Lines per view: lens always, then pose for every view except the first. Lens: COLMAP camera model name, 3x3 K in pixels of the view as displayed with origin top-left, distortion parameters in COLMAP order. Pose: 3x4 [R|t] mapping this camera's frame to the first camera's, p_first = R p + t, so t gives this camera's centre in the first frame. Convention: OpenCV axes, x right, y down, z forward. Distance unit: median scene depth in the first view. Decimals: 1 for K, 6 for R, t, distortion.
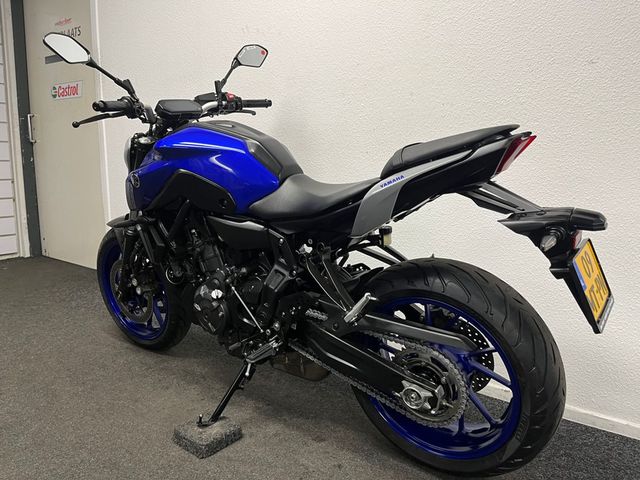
lens RADIAL K [[474.4, 0, 320.0], [0, 474.4, 240.0], [0, 0, 1]] dist [0.000920, 0.000807]
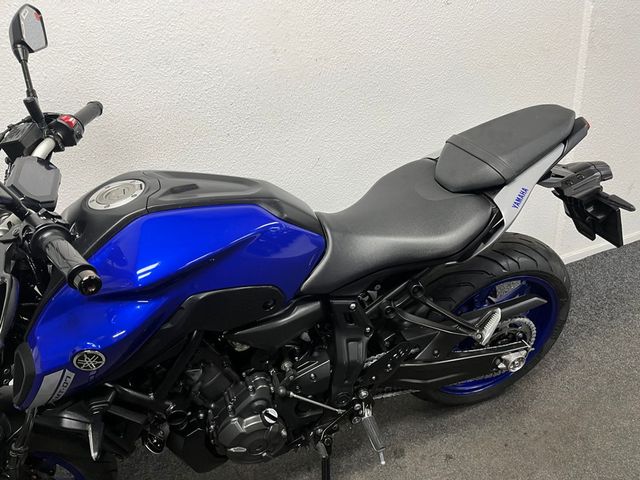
lens RADIAL K [[474.4, 0, 320.0], [0, 474.4, 240.0], [0, 0, 1]] dist [0.000920, 0.000807]
pose [[0.559784, -0.458655, 0.690129, -0.566427], [0.262101, 0.888091, 0.377621, -0.379563], [-0.786095, -0.030503, 0.617353, 0.541421]]
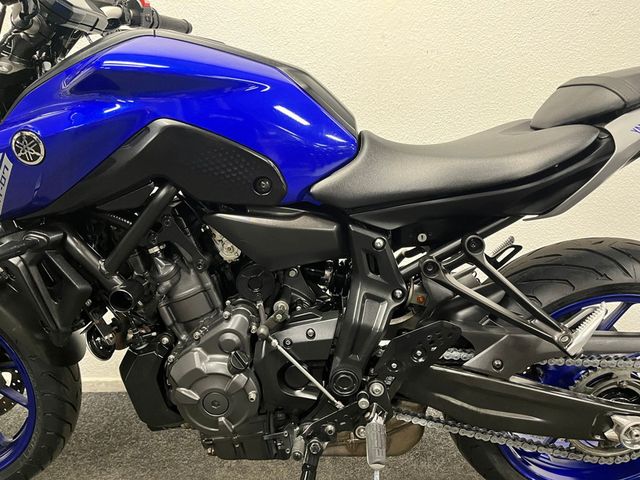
lens RADIAL K [[476.5, 0, 317.4], [0, 476.5, 237.2], [0, 0, 1]] dist [0.007362, -0.003001]
pose [[0.822634, -0.116354, 0.556539, -0.446366], [0.113589, 0.992736, 0.039650, -0.035490], [-0.557110, 0.030599, 0.829875, 0.529911]]
